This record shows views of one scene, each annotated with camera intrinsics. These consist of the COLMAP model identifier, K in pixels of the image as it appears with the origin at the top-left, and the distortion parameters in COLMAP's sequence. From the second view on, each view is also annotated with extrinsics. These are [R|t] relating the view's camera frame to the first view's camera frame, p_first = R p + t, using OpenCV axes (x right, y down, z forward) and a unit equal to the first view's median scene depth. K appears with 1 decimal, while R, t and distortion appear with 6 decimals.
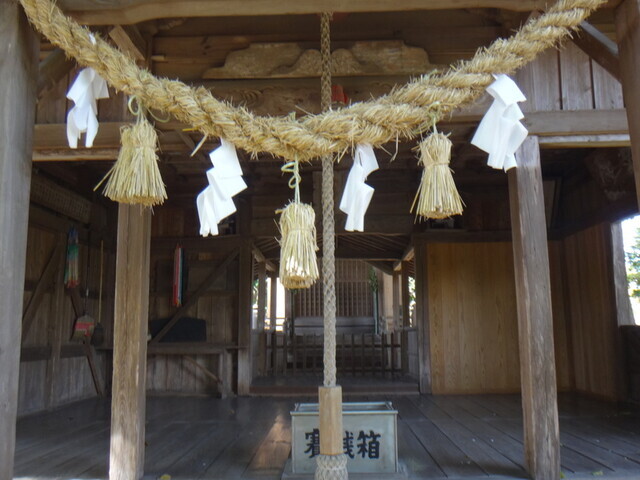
lens RADIAL K [[619.6, 0, 320.0], [0, 619.6, 240.0], [0, 0, 1]] dist [-0.006596, -0.003673]
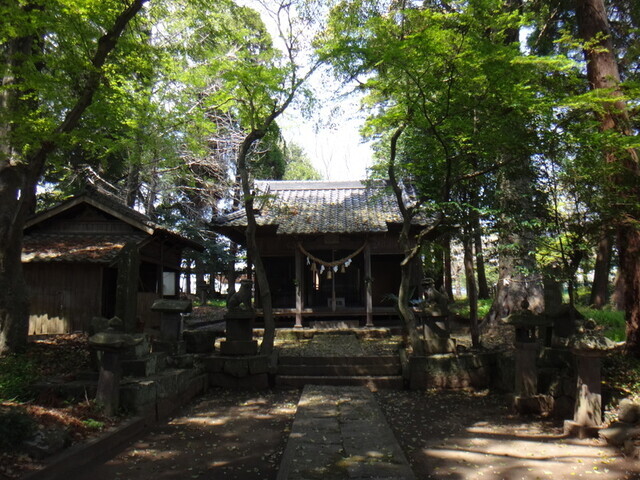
lens RADIAL K [[491.1, 0, 320.0], [0, 491.1, 240.0], [0, 0, 1]] dist [0.000635, -0.000020]
pose [[0.999561, 0.004502, -0.029292, 0.038479], [-0.003532, 0.999446, 0.033083, -0.821656], [0.029425, -0.032965, 0.999023, -6.960037]]
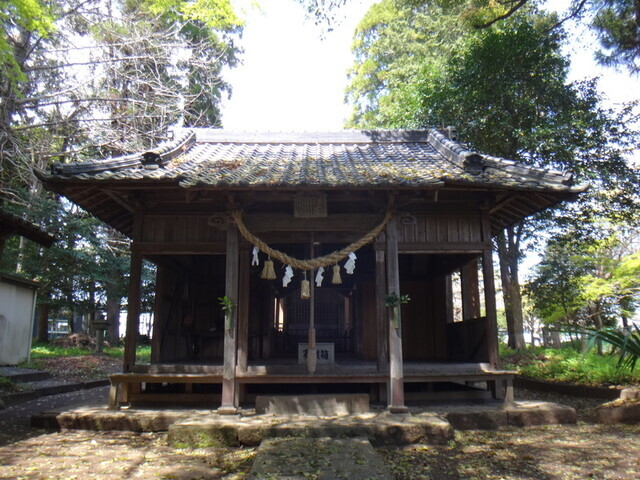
lens RADIAL K [[514.0, 0, 320.0], [0, 514.0, 240.0], [0, 0, 1]] dist [-0.113889, -0.001180]
pose [[0.999342, 0.019374, 0.030659, -0.050544], [-0.017608, 0.998228, -0.056847, -0.134152], [-0.031706, 0.056269, 0.997912, -2.627579]]
